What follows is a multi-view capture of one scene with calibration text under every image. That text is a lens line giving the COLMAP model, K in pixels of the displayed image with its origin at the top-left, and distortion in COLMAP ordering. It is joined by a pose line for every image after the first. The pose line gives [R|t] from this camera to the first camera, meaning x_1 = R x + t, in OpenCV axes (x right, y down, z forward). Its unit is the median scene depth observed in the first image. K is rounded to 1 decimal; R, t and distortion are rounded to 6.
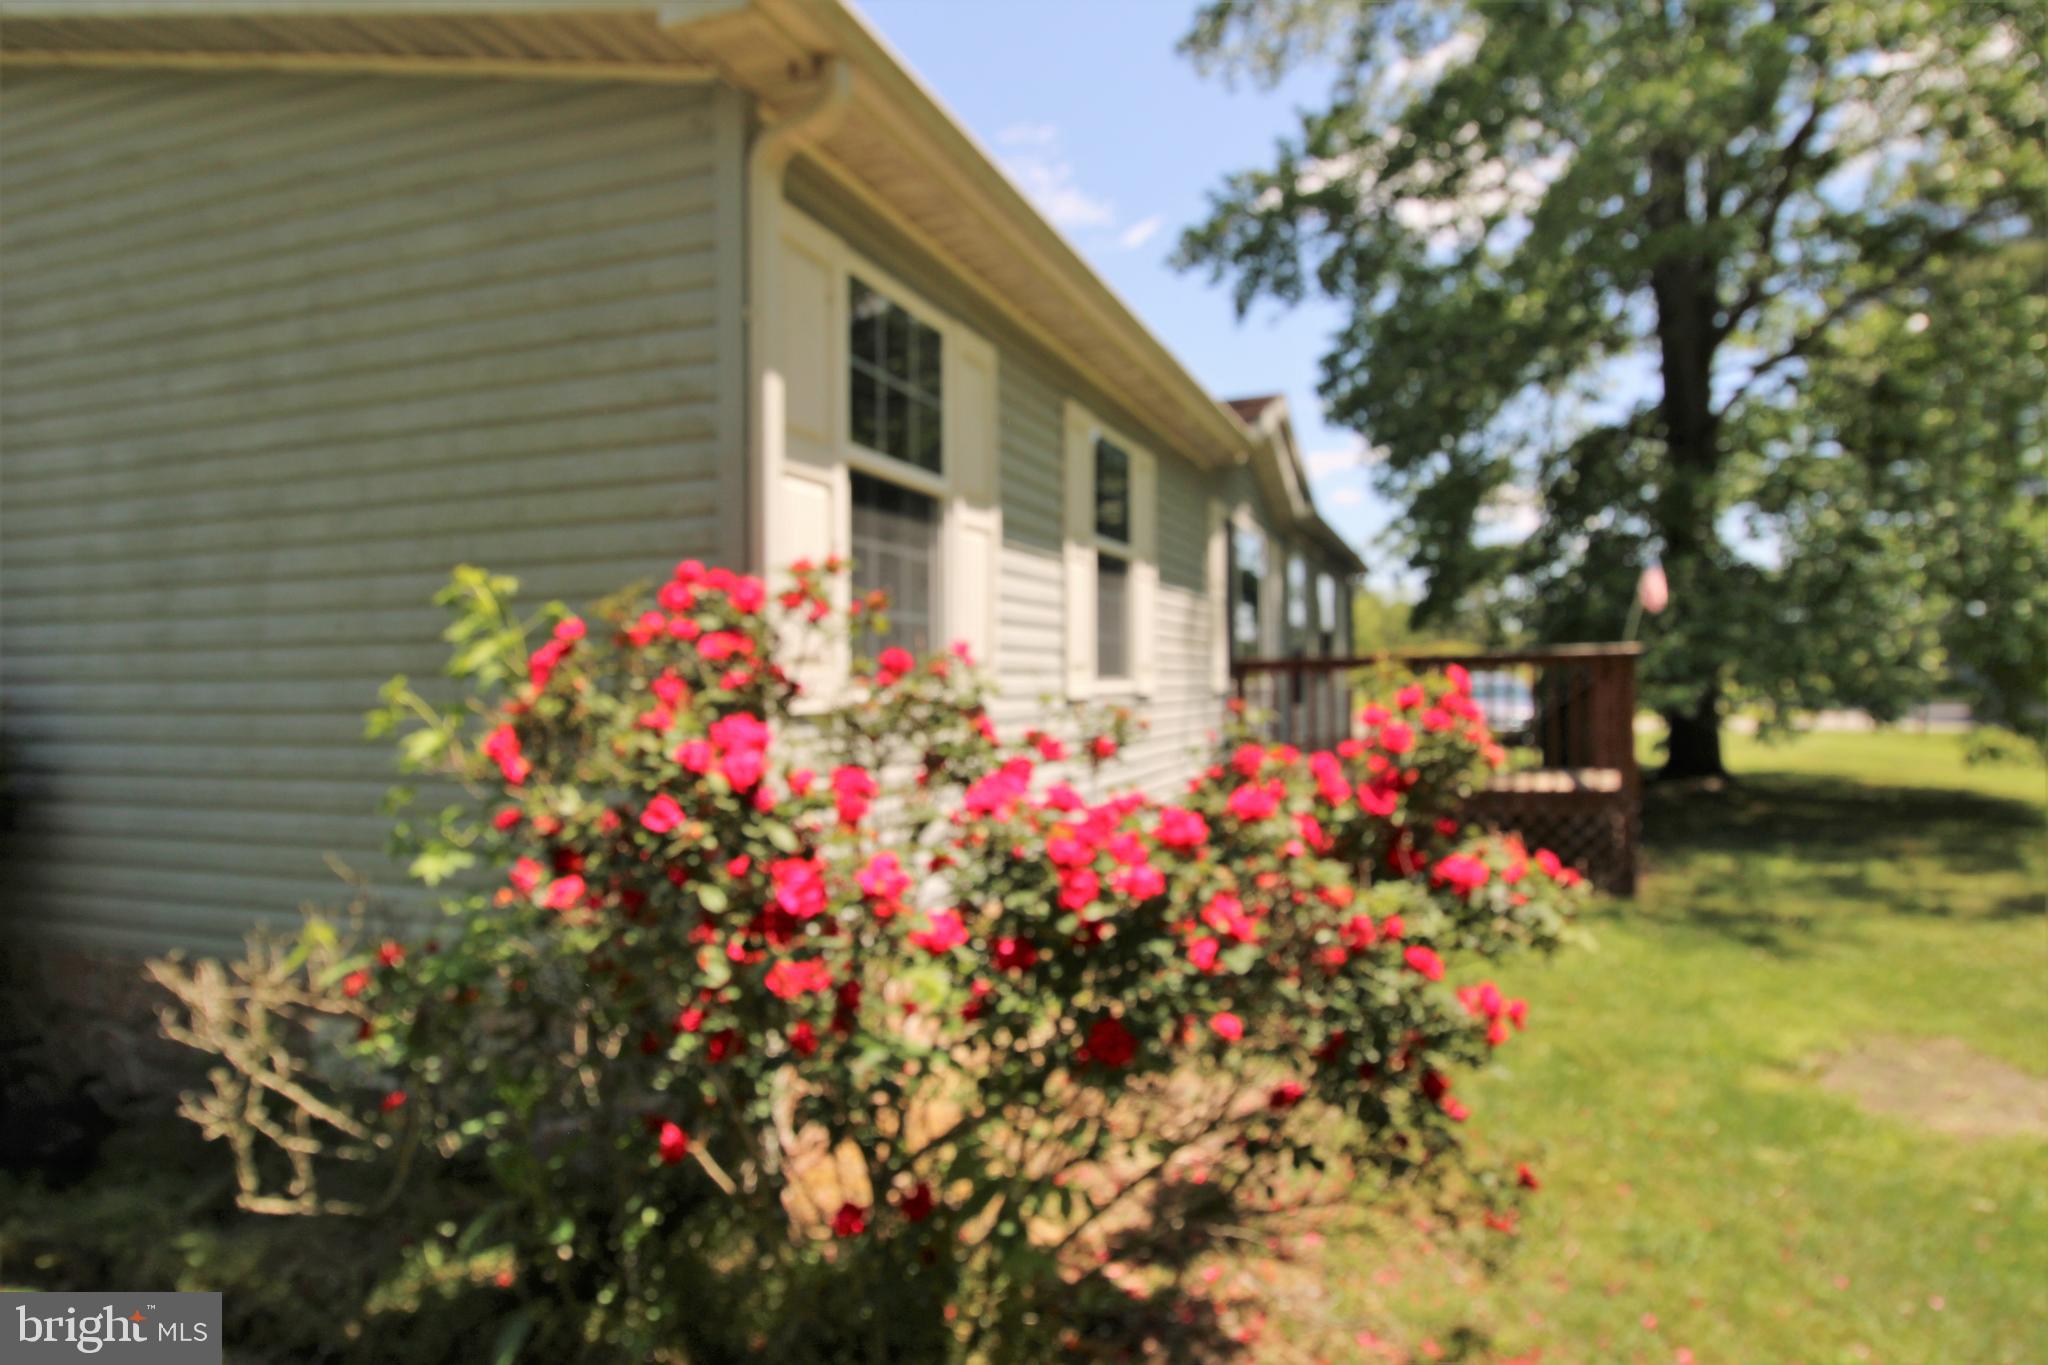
lens RADIAL K [[1197.0, 0, 1024.0], [0, 1197.0, 682.5], [0, 0, 1]] dist [-0.008033, 0.000583]
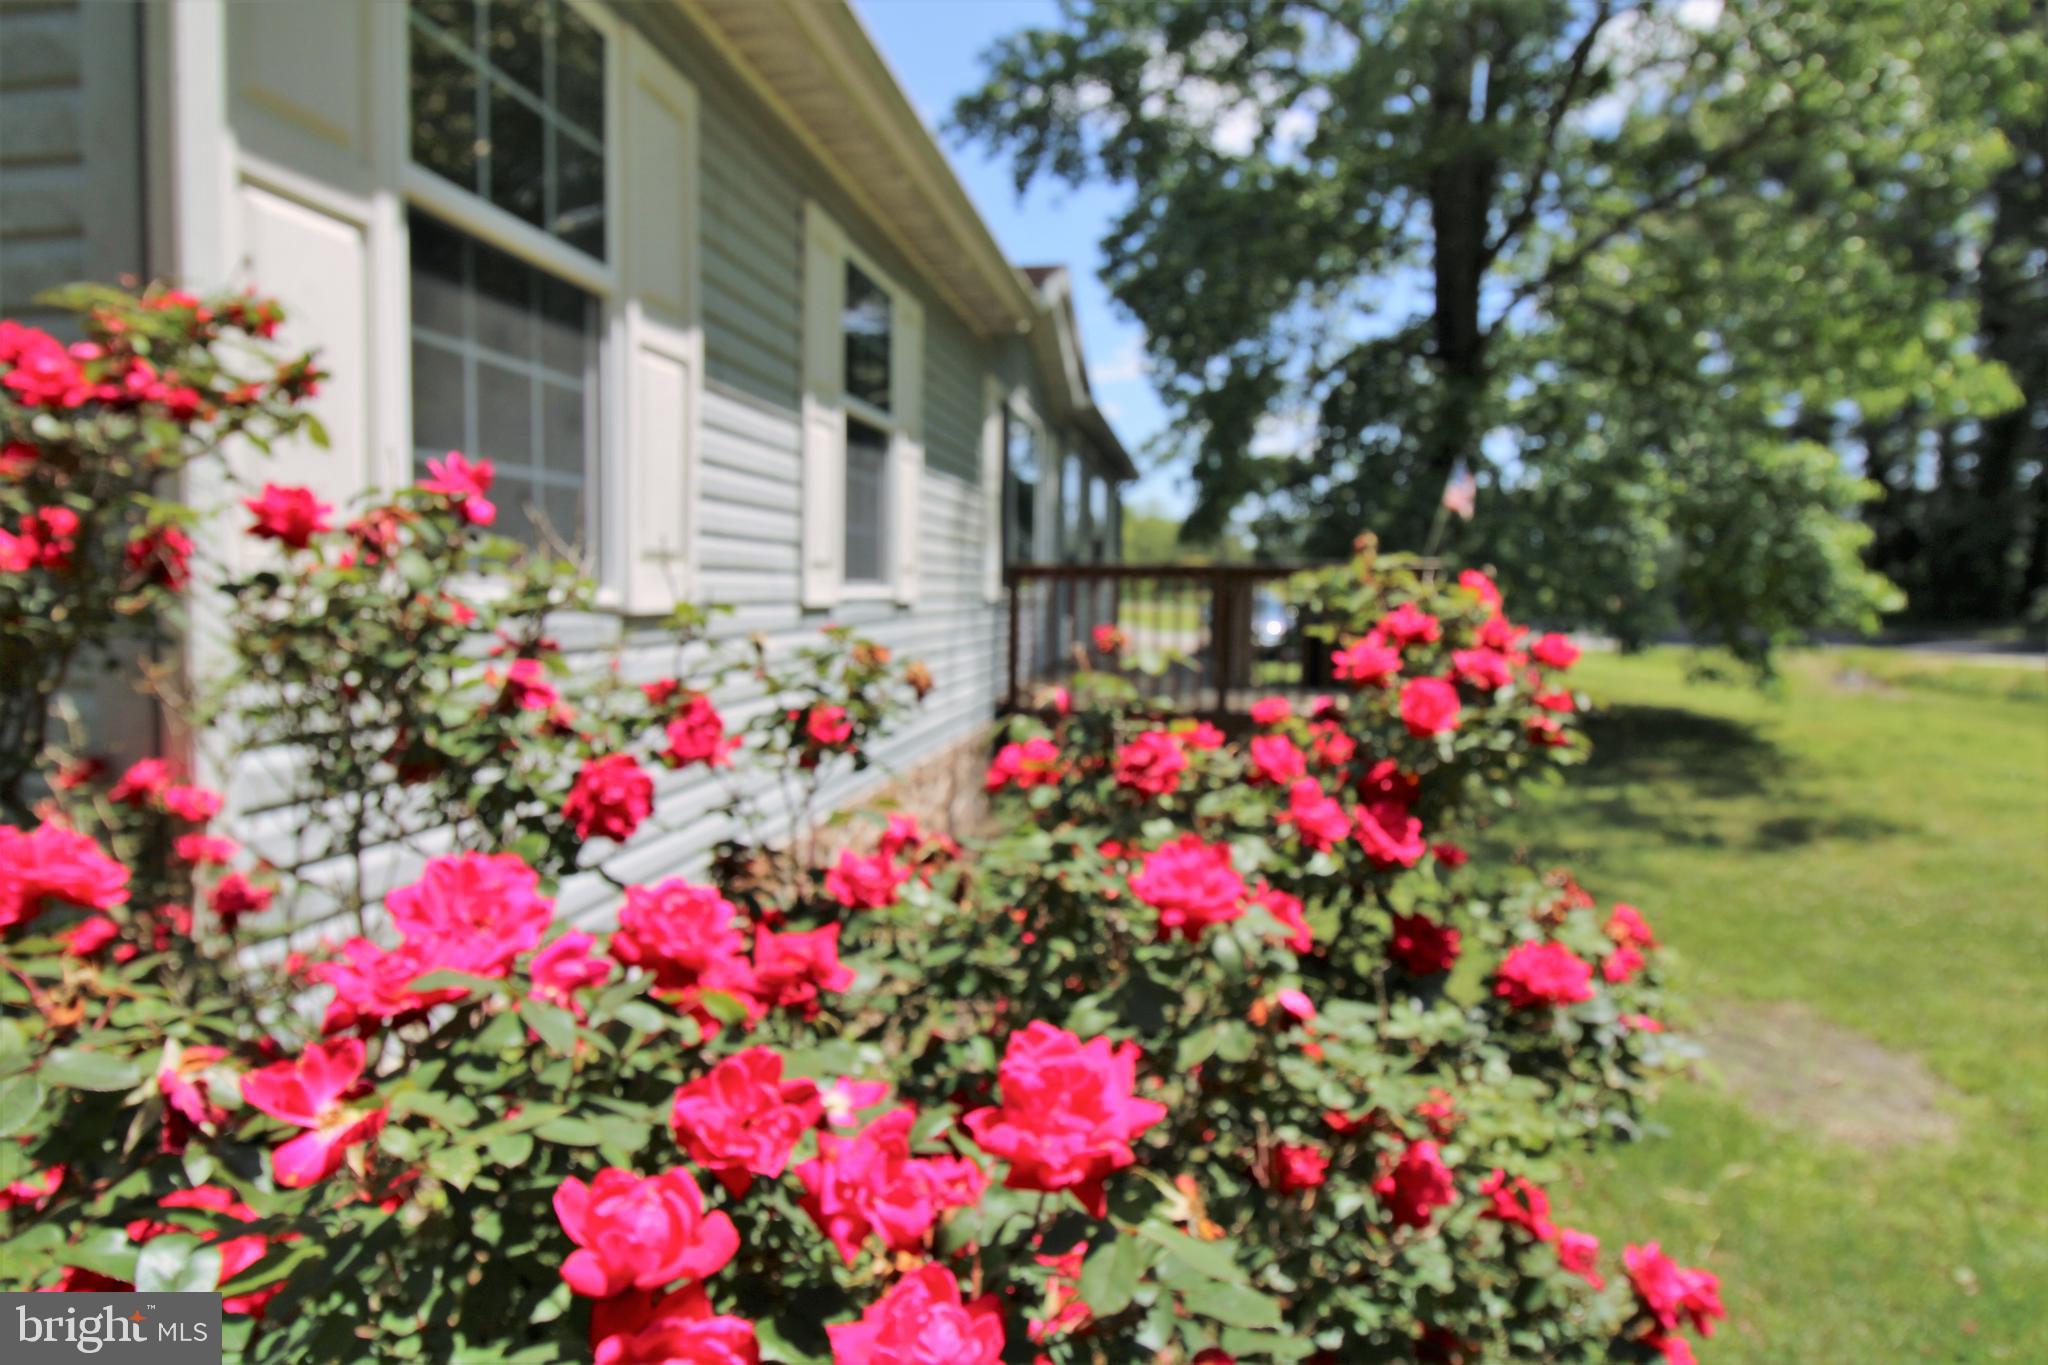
lens RADIAL K [[1197.0, 0, 1024.0], [0, 1197.0, 682.5], [0, 0, 1]] dist [-0.008033, 0.000583]
pose [[0.979862, 0.008080, 0.199513, 0.012428], [-0.023453, 0.996922, 0.074809, 0.001222], [-0.198294, -0.077982, 0.977035, 0.127727]]
